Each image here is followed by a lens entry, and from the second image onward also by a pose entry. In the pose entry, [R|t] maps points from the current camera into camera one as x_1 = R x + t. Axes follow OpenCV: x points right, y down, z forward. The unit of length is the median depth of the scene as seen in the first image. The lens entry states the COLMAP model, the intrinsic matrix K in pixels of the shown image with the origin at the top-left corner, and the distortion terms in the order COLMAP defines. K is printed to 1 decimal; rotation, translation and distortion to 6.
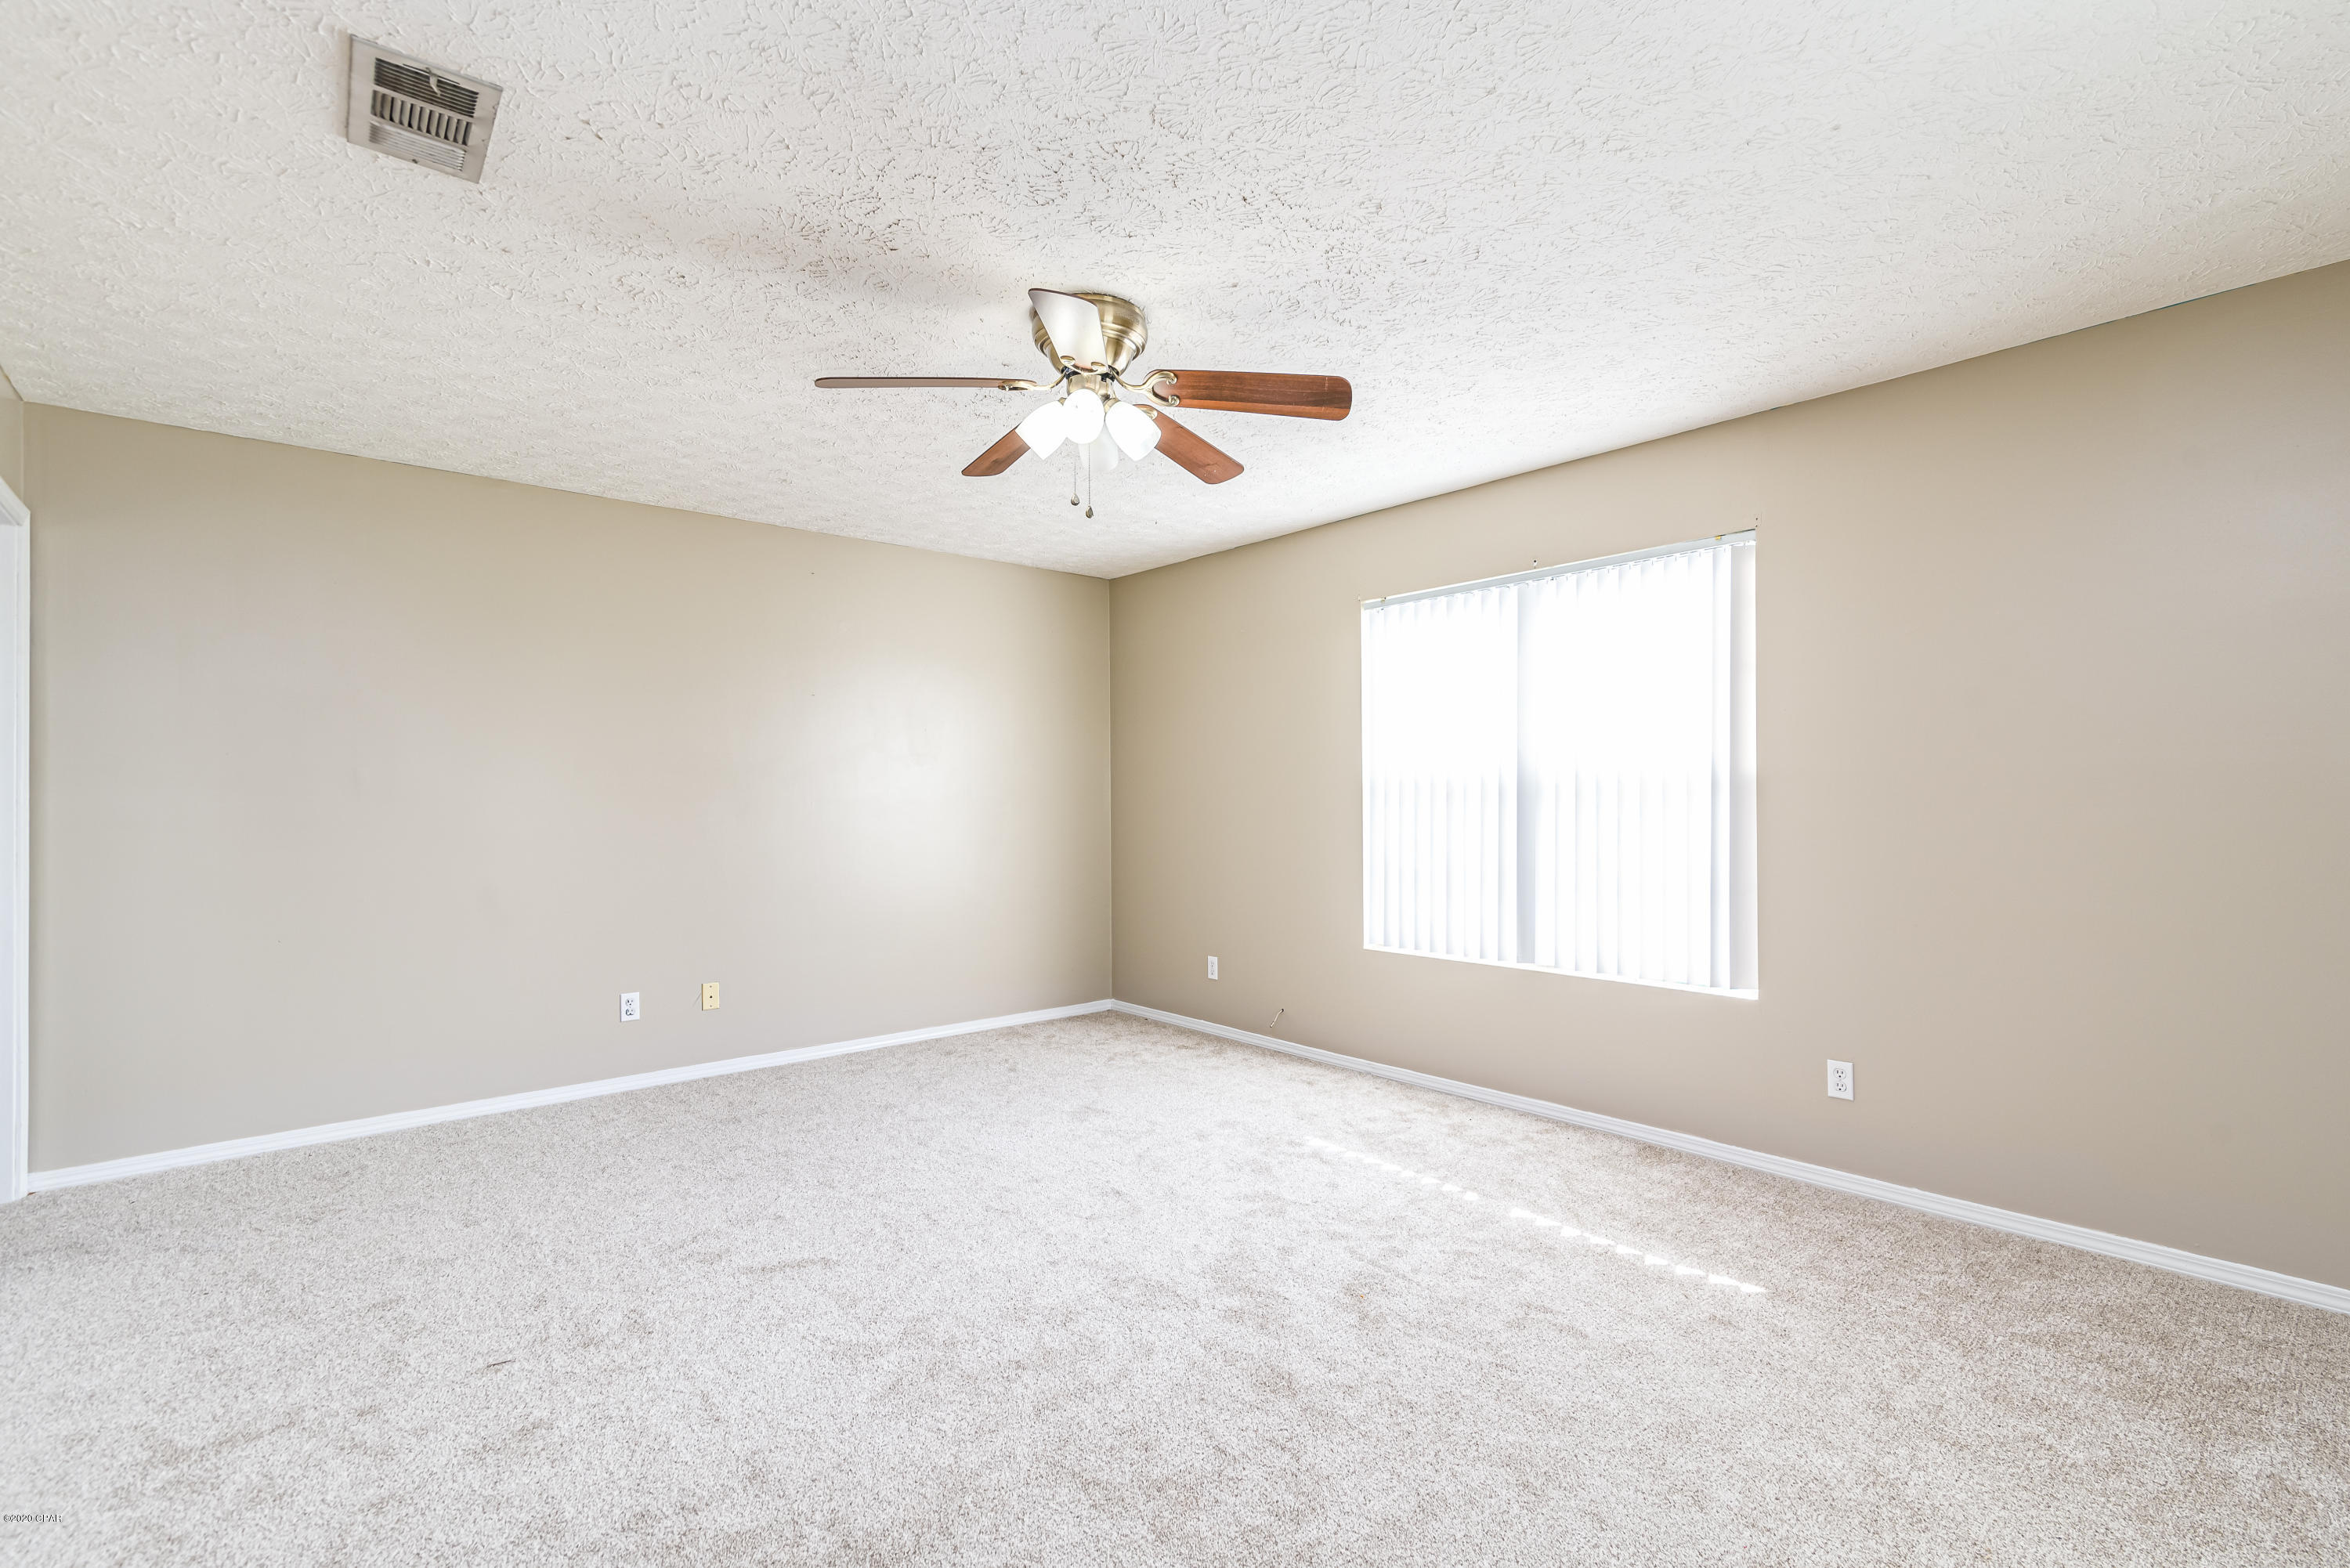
lens RADIAL K [[1076.5, 0, 1195.3], [0, 1076.5, 796.6], [0, 0, 1]] dist [0.012059, -0.001100]
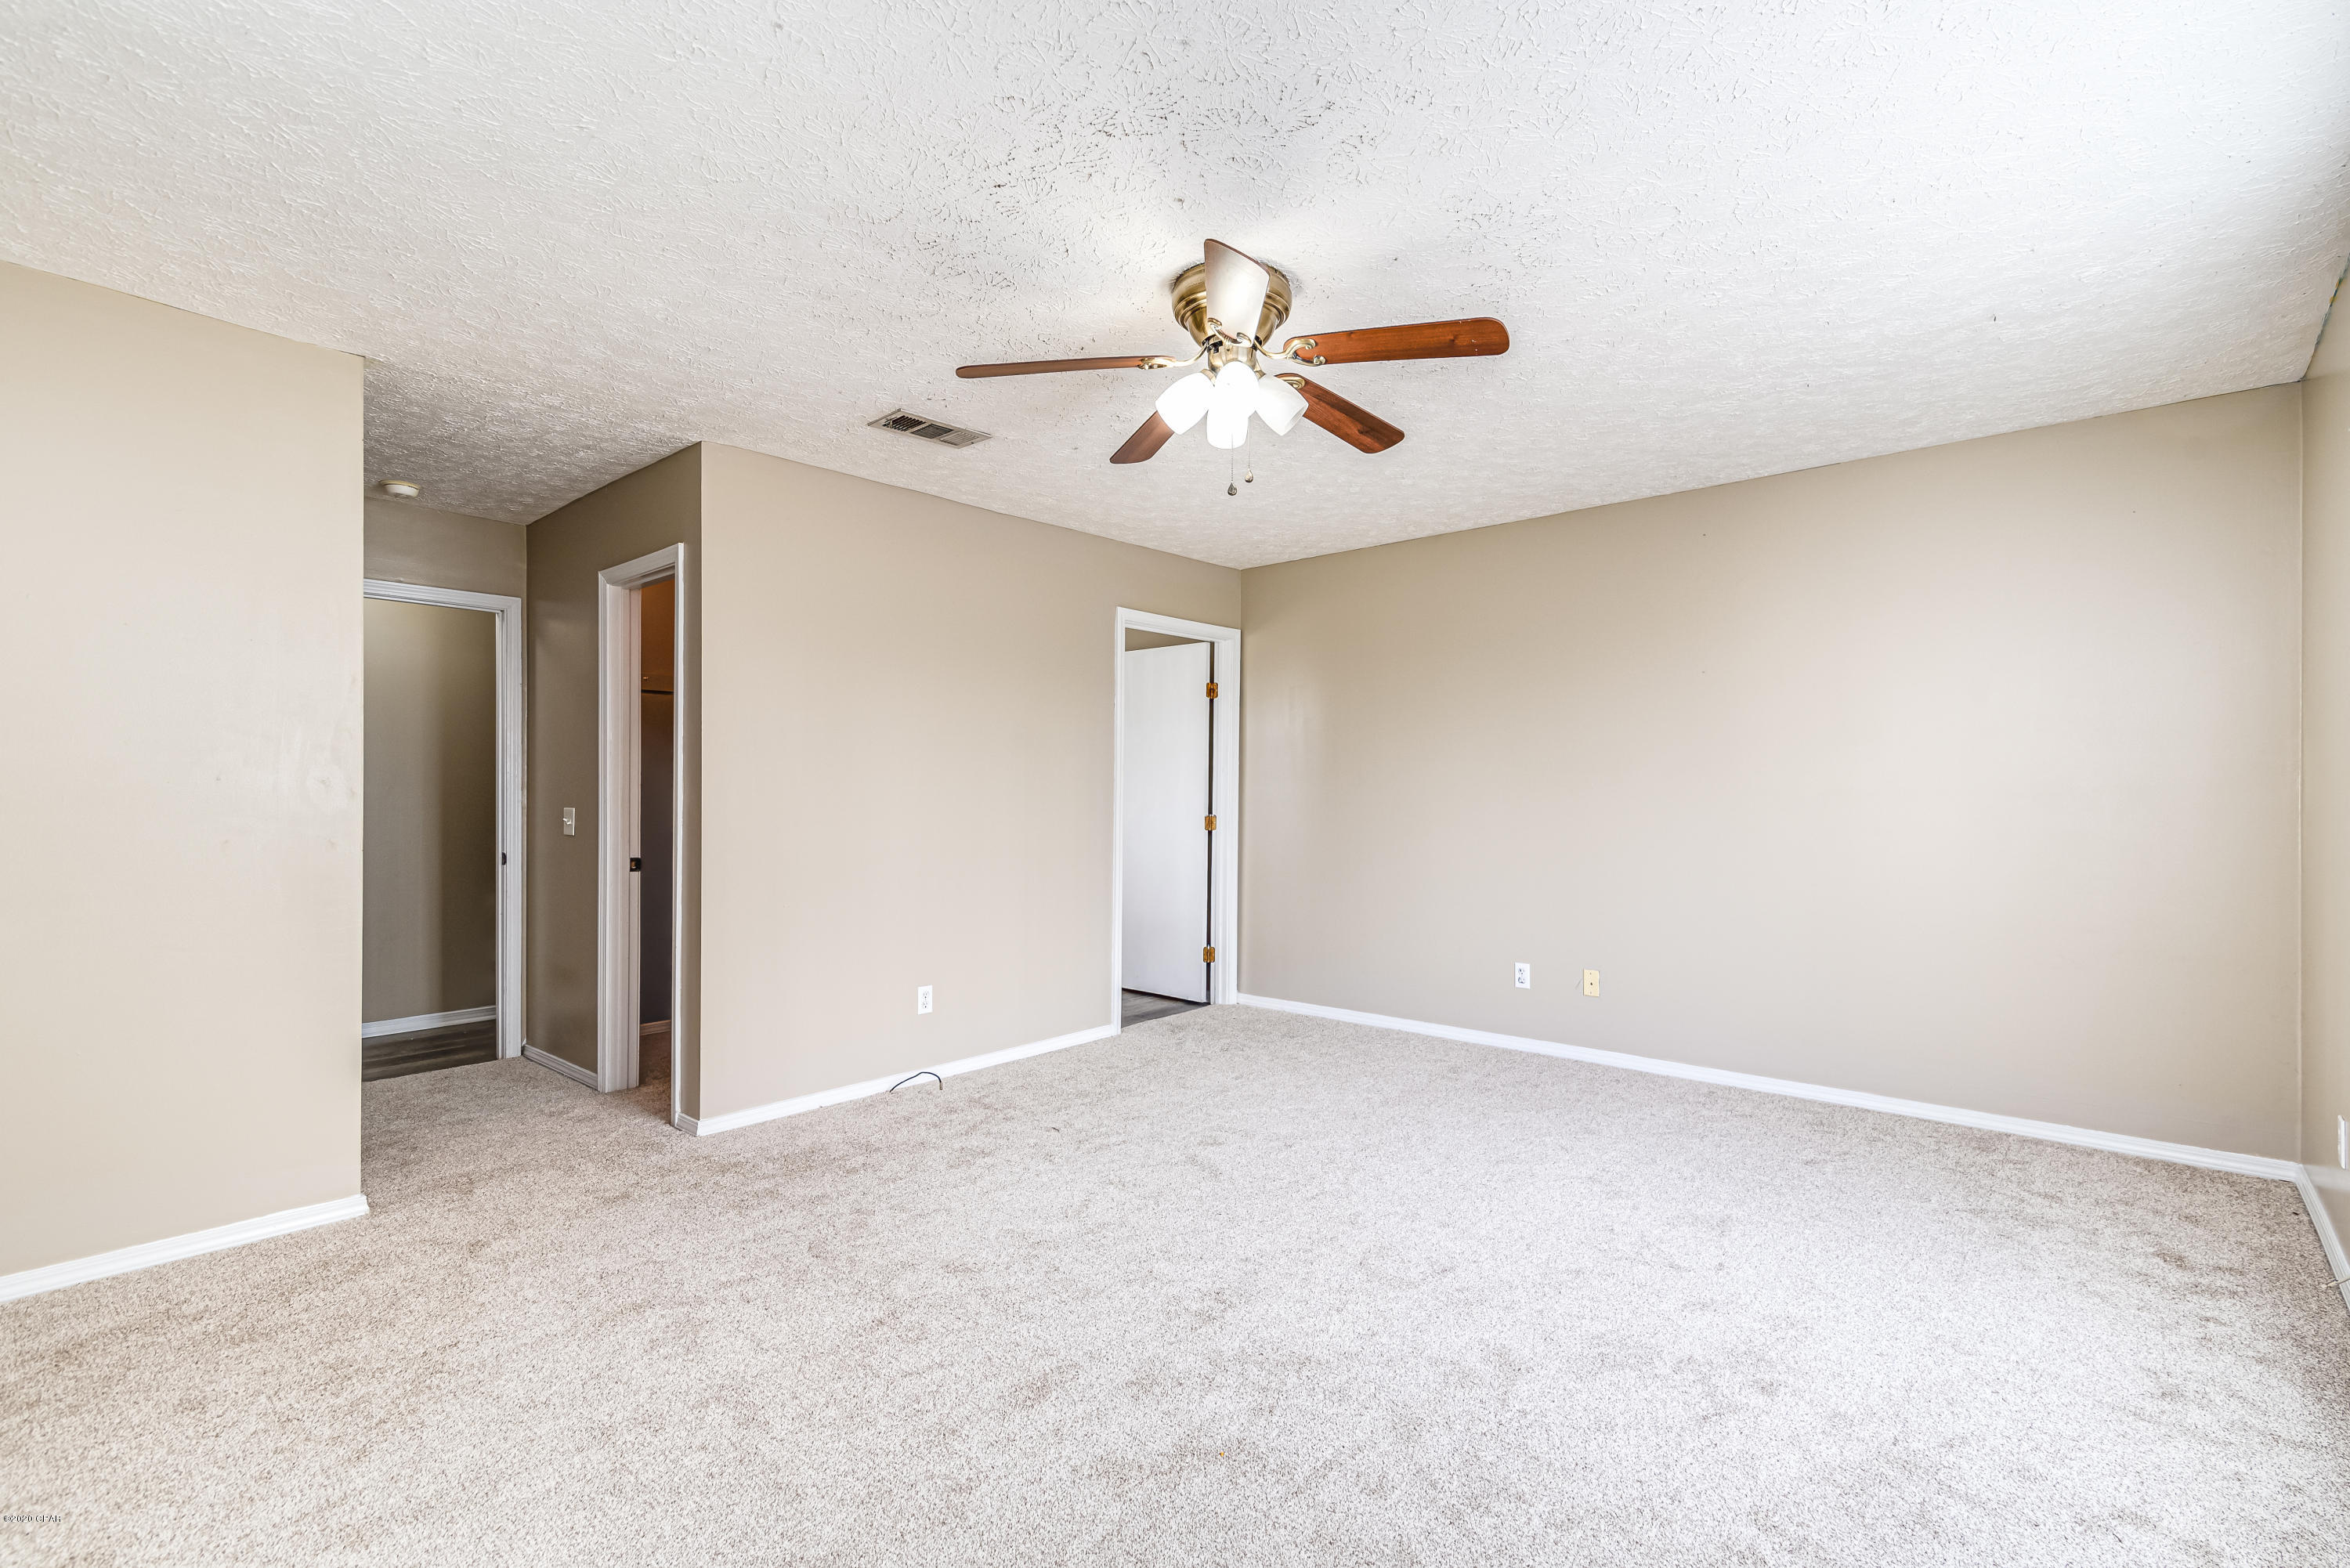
lens RADIAL K [[1076.5, 0, 1195.3], [0, 1076.5, 796.6], [0, 0, 1]] dist [0.012059, -0.001100]
pose [[0.128566, 0.009540, -0.991655, 0.687786], [-0.001965, 0.999954, 0.009365, 0.002153], [0.991699, 0.000744, 0.128579, 0.687561]]
